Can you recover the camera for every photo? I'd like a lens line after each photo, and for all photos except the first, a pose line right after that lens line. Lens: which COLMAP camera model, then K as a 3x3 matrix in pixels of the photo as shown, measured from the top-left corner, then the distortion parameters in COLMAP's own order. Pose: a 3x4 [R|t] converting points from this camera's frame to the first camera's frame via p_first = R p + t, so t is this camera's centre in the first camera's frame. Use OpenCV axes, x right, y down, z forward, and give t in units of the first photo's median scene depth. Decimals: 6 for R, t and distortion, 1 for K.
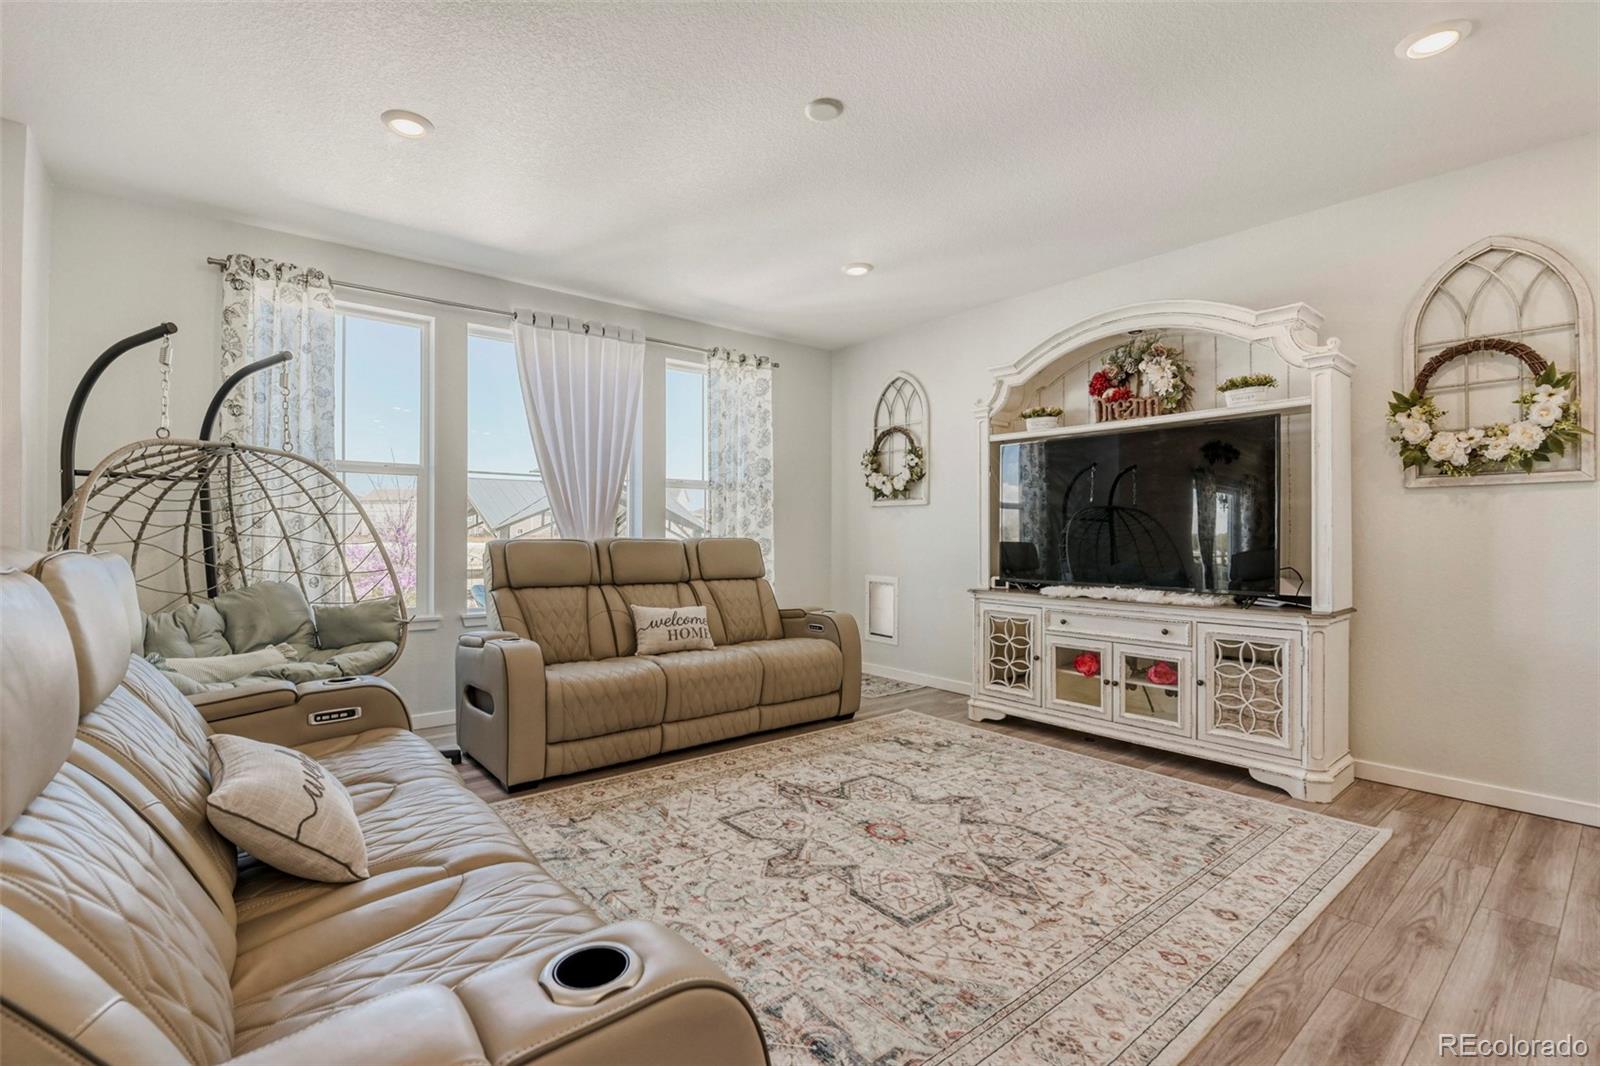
lens RADIAL K [[701.2, 0, 766.0], [0, 701.2, 540.3], [0, 0, 1]] dist [-0.007251, -0.006548]
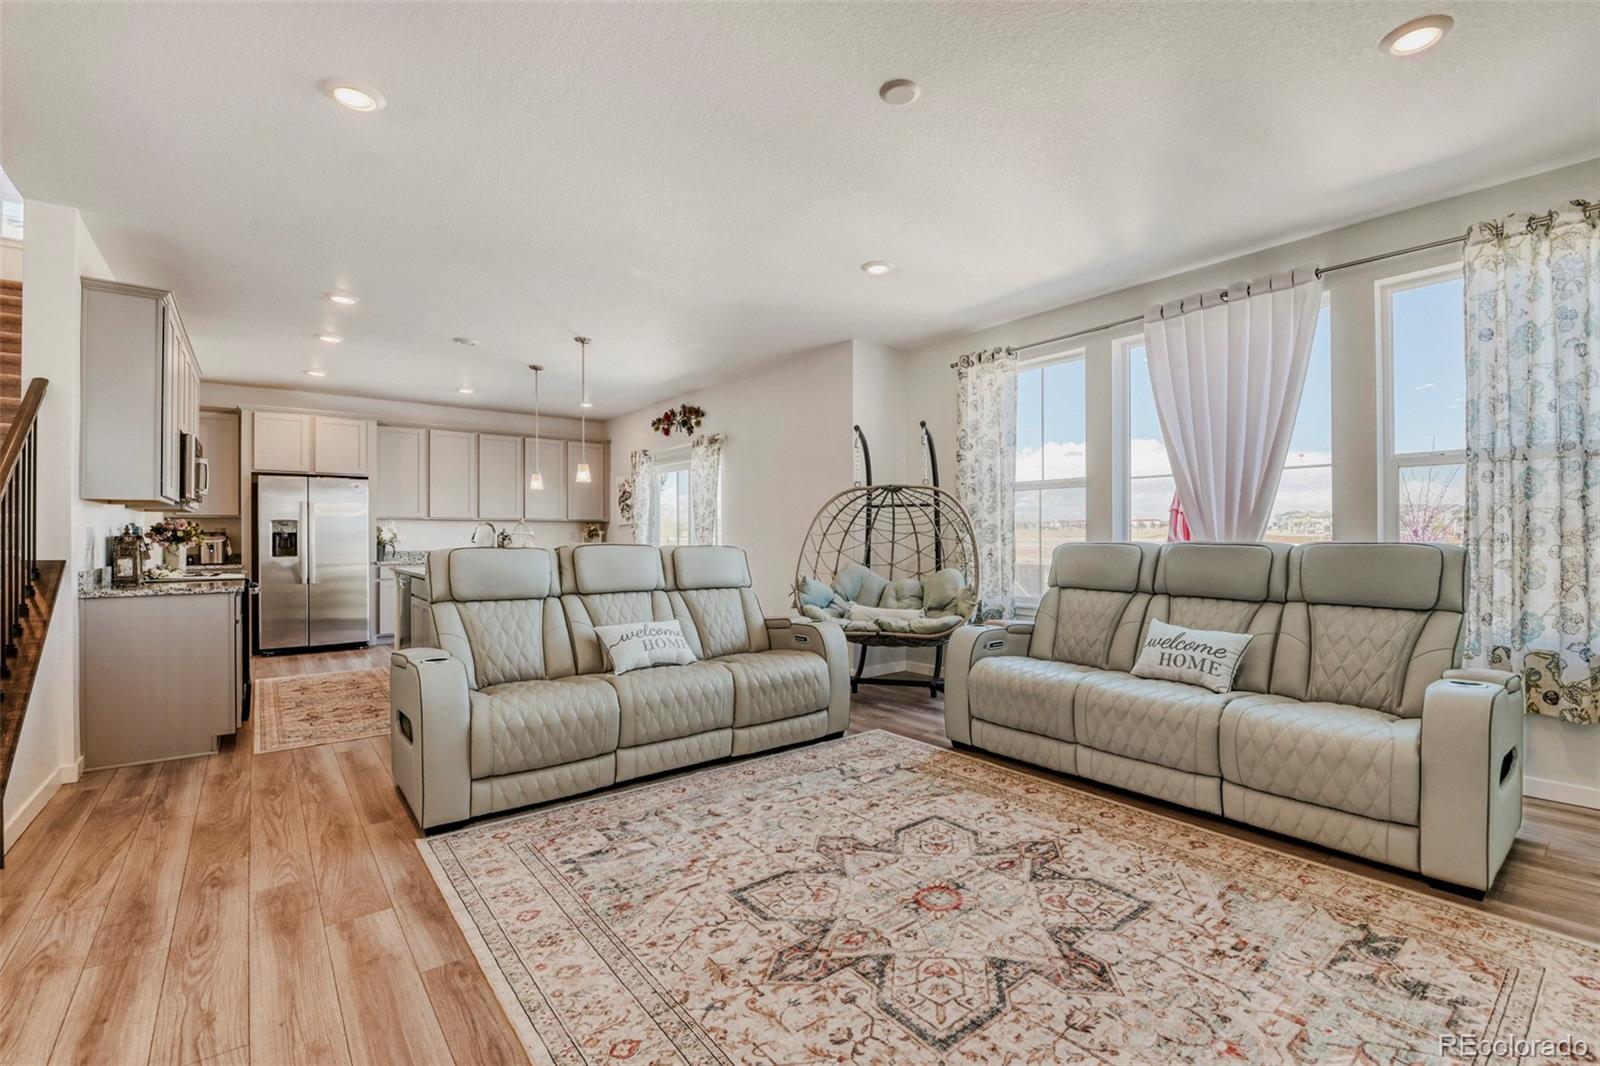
lens RADIAL K [[701.2, 0, 822.0], [0, 701.2, 508.9], [0, 0, 1]] dist [-0.007251, -0.006548]
pose [[0.022872, -0.040741, -0.998908, 0.916549], [-0.004339, 0.999156, -0.040851, -0.006580], [0.999729, 0.005268, 0.022676, 0.767341]]
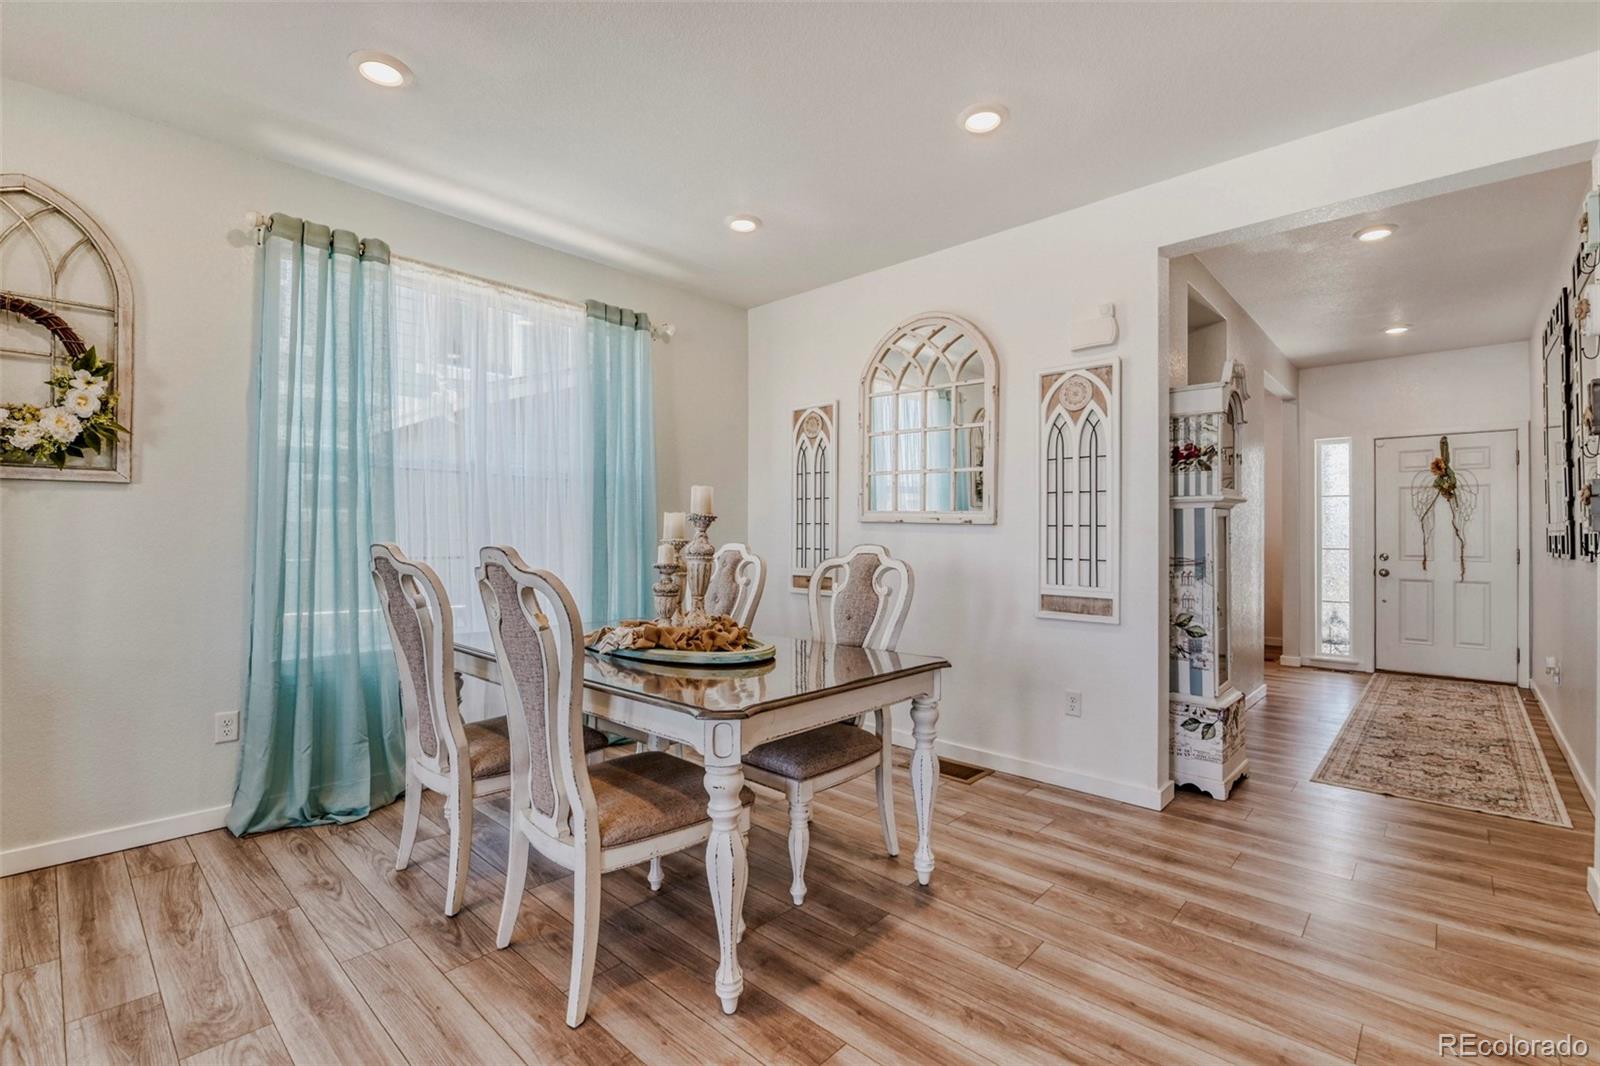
lens RADIAL K [[701.2, 0, 823.3], [0, 701.2, 529.1], [0, 0, 1]] dist [-0.007251, -0.006548]
pose [[-0.177120, 0.007738, 0.984159, 0.092869], [0.004769, 0.999964, -0.007004, -0.011334], [-0.984178, 0.003452, -0.177151, 0.206735]]
